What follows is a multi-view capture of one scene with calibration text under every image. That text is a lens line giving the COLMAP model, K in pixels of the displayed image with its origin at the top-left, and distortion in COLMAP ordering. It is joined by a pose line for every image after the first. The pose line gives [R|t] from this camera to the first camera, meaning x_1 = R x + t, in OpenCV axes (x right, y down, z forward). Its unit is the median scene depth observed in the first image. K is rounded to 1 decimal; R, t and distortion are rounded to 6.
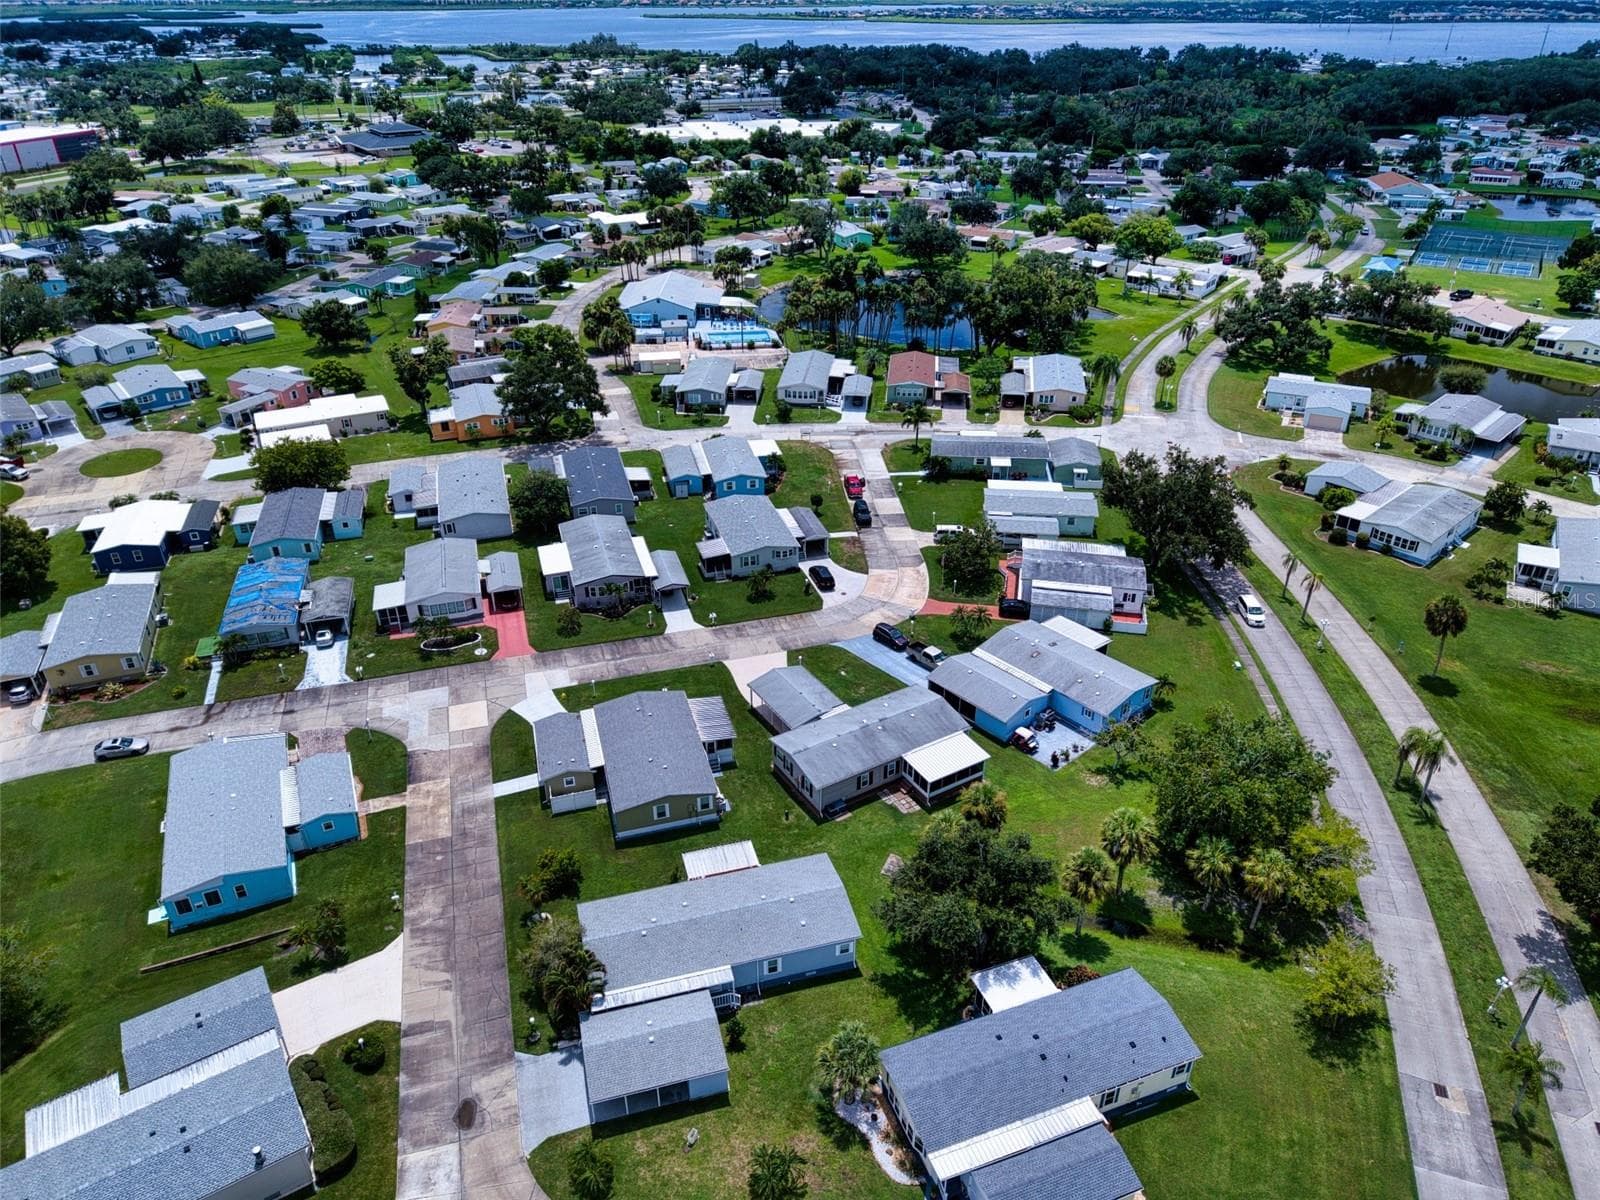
lens RADIAL K [[1076.3, 0, 800.0], [0, 1076.3, 600.0], [0, 0, 1]] dist [0.026649, -0.030348]
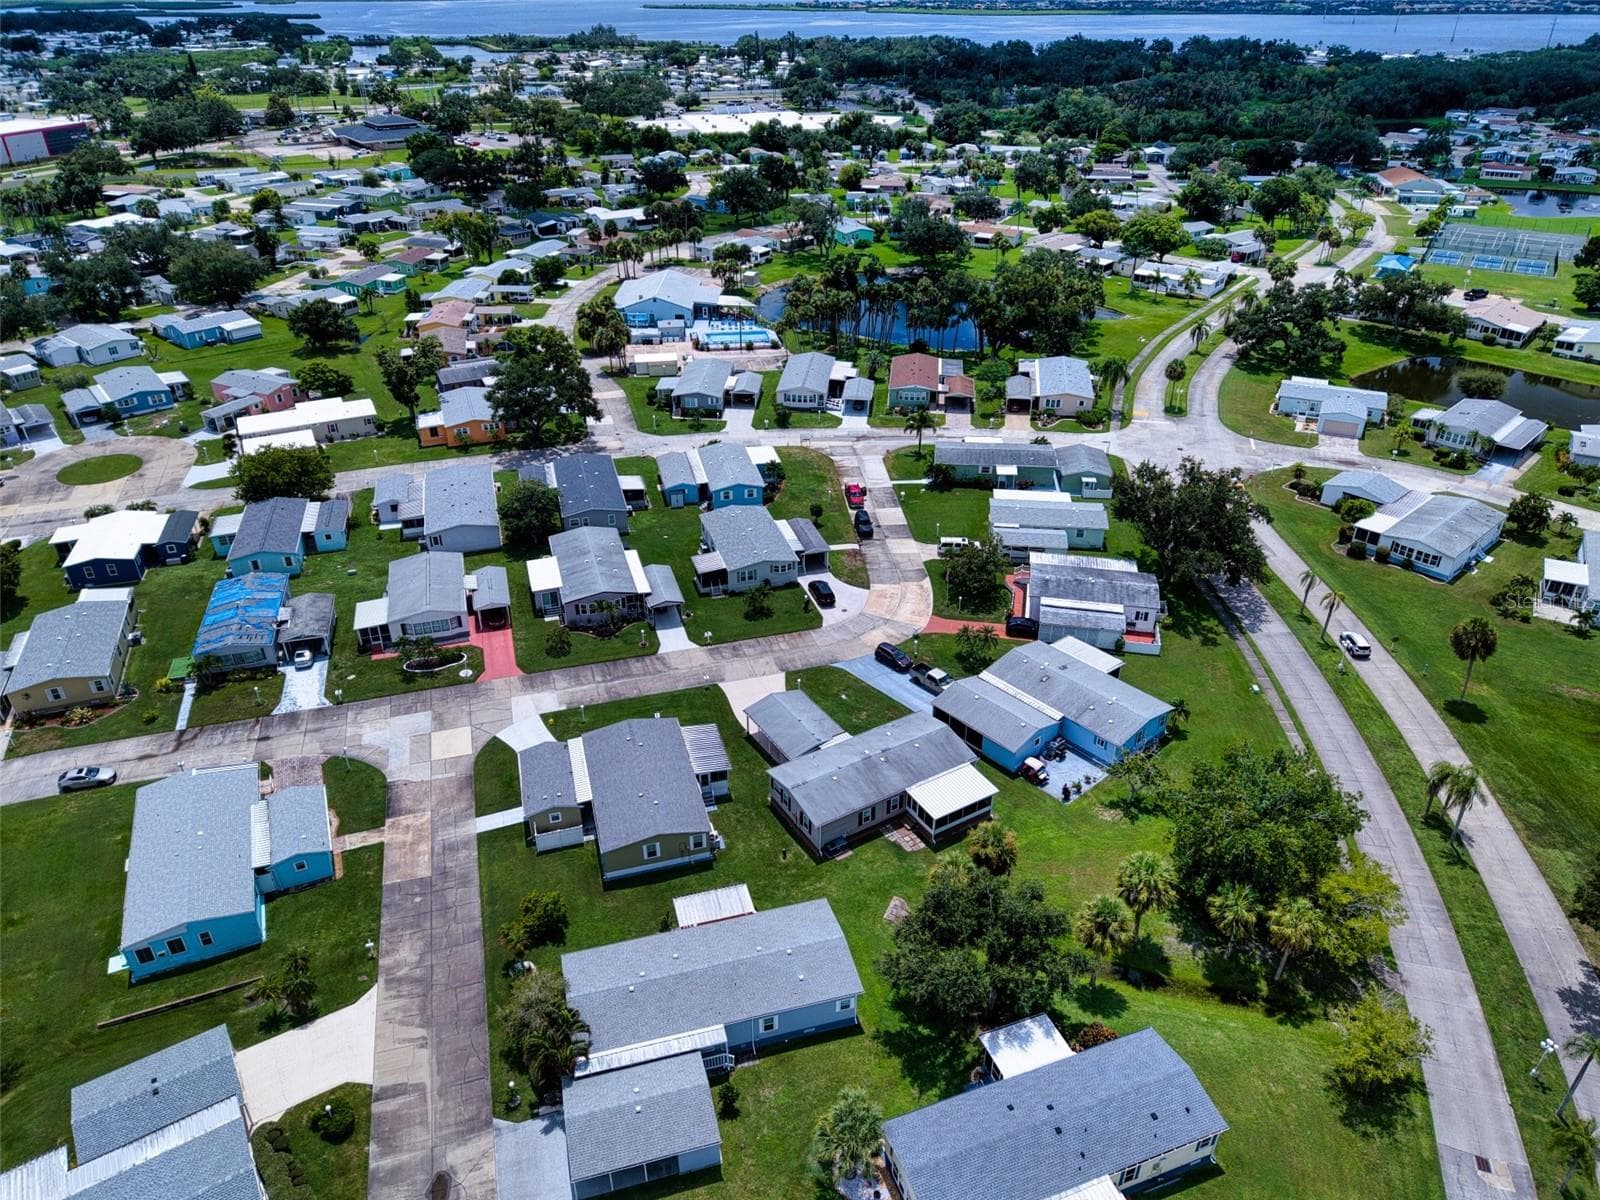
lens RADIAL K [[1076.3, 0, 800.0], [0, 1076.3, 600.0], [0, 0, 1]] dist [0.026649, -0.030348]
pose [[0.999999, 0.001118, -0.000139, 0.000926], [-0.001117, 0.999977, 0.006627, -0.020330], [0.000147, -0.006627, 0.999978, 0.035264]]
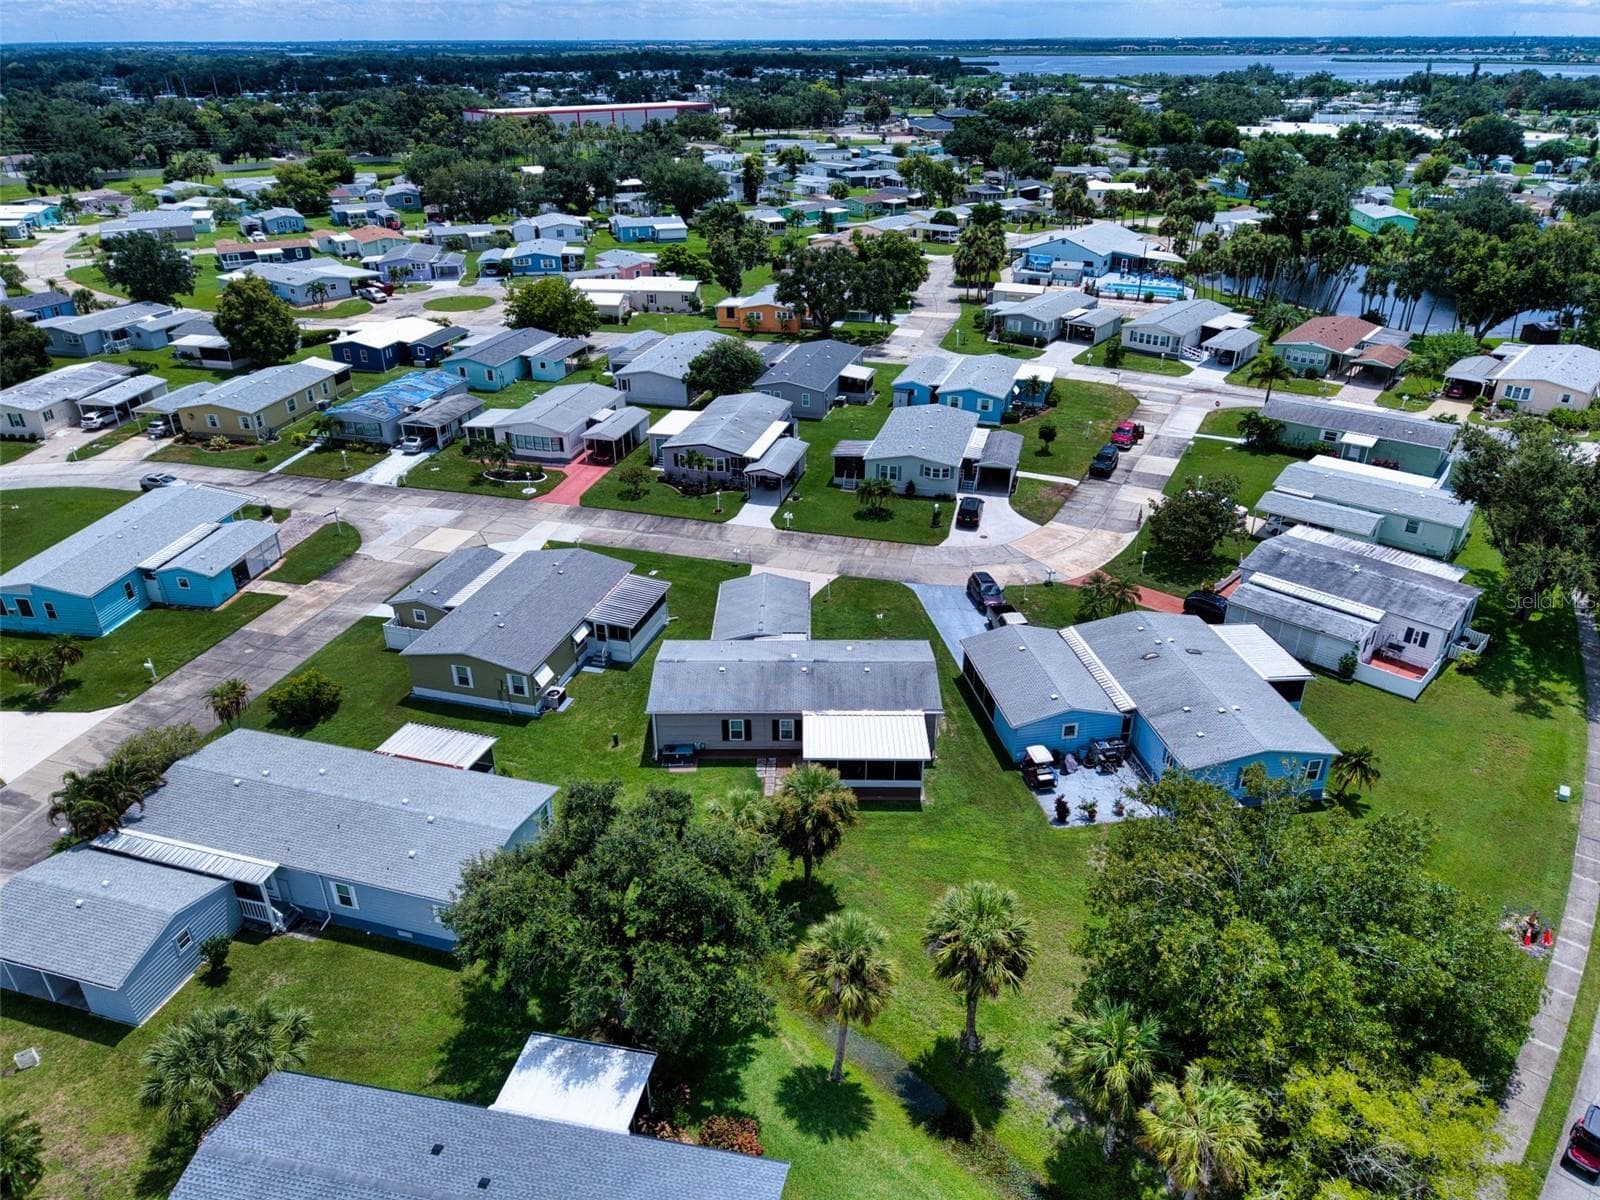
lens RADIAL K [[1076.3, 0, 800.0], [0, 1076.3, 600.0], [0, 0, 1]] dist [0.026649, -0.030348]
pose [[0.847292, 0.243715, -0.471910, 0.264510], [-0.263849, 0.964259, 0.024256, 0.046063], [0.460955, 0.103961, 0.881313, 0.304153]]
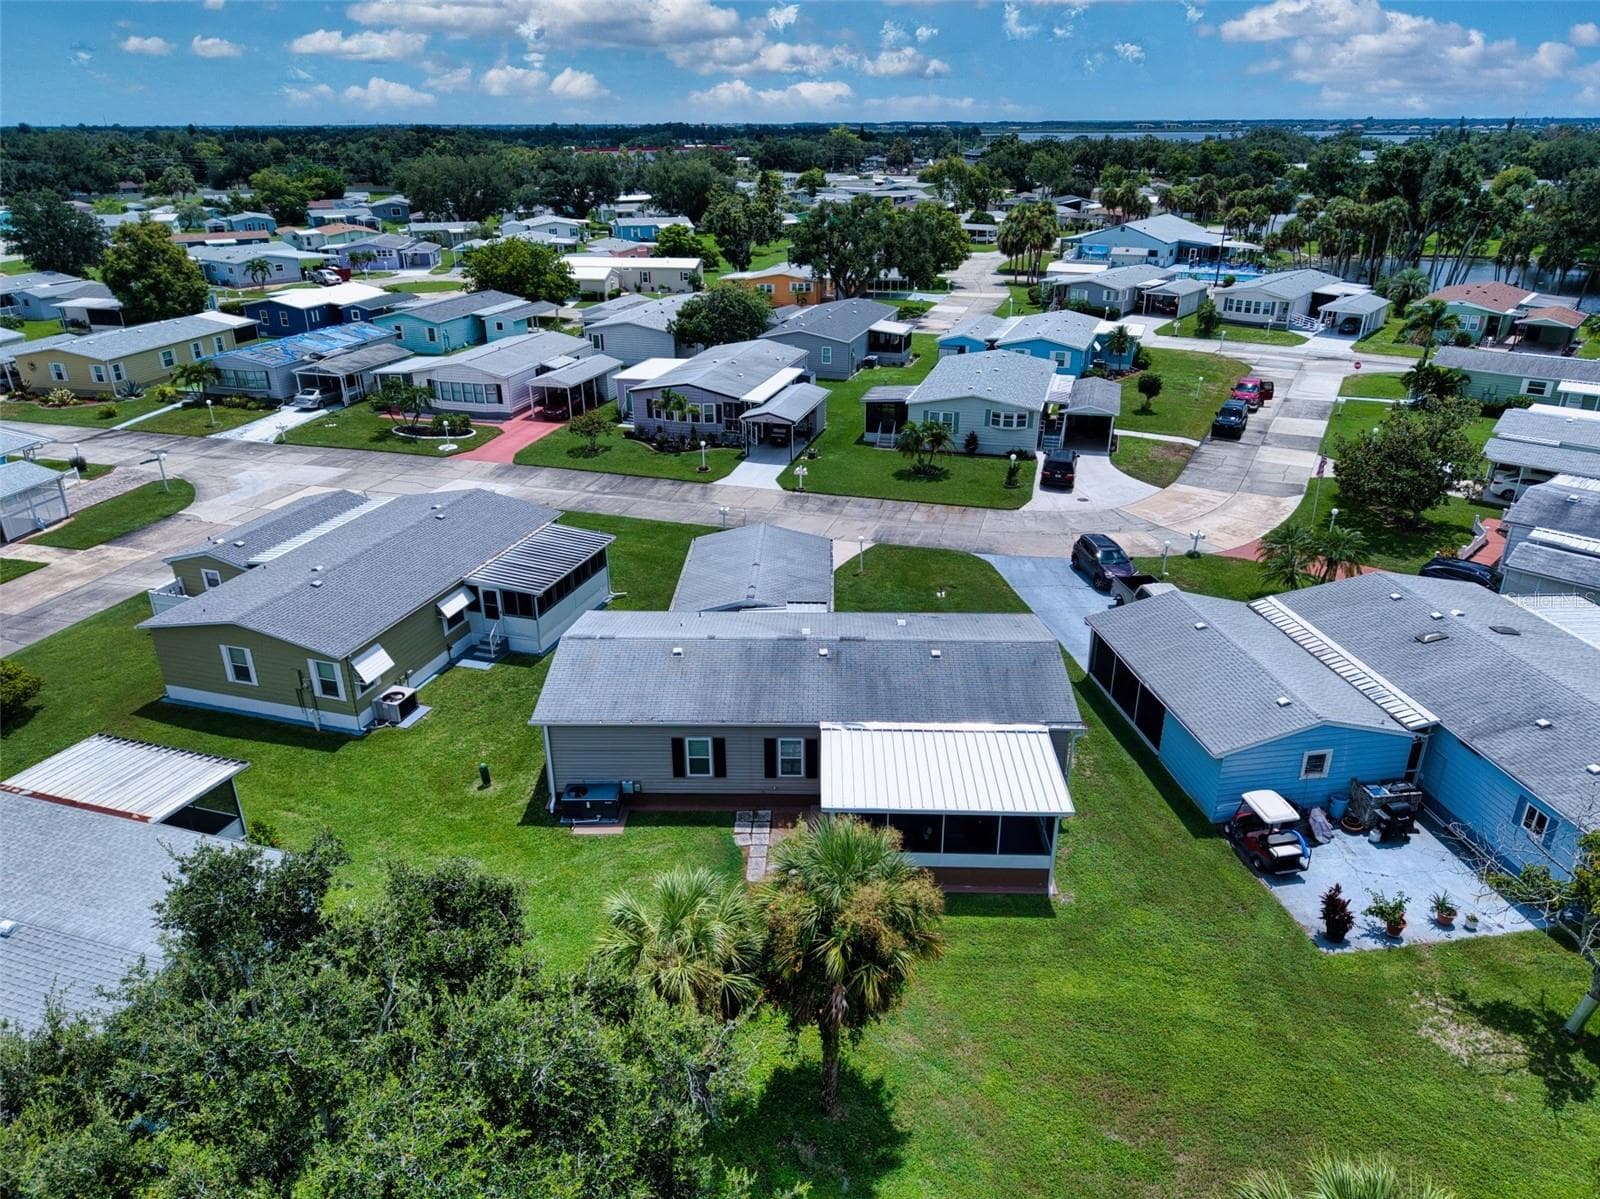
lens RADIAL K [[1078.6, 0, 800.0], [0, 1078.6, 599.5], [0, 0, 1]] dist [-0.001136, 0.001703]
pose [[0.837673, 0.218146, -0.500717, 0.176565], [-0.270588, 0.962112, -0.033518, 0.084022], [0.474433, 0.163565, 0.864962, 0.488398]]
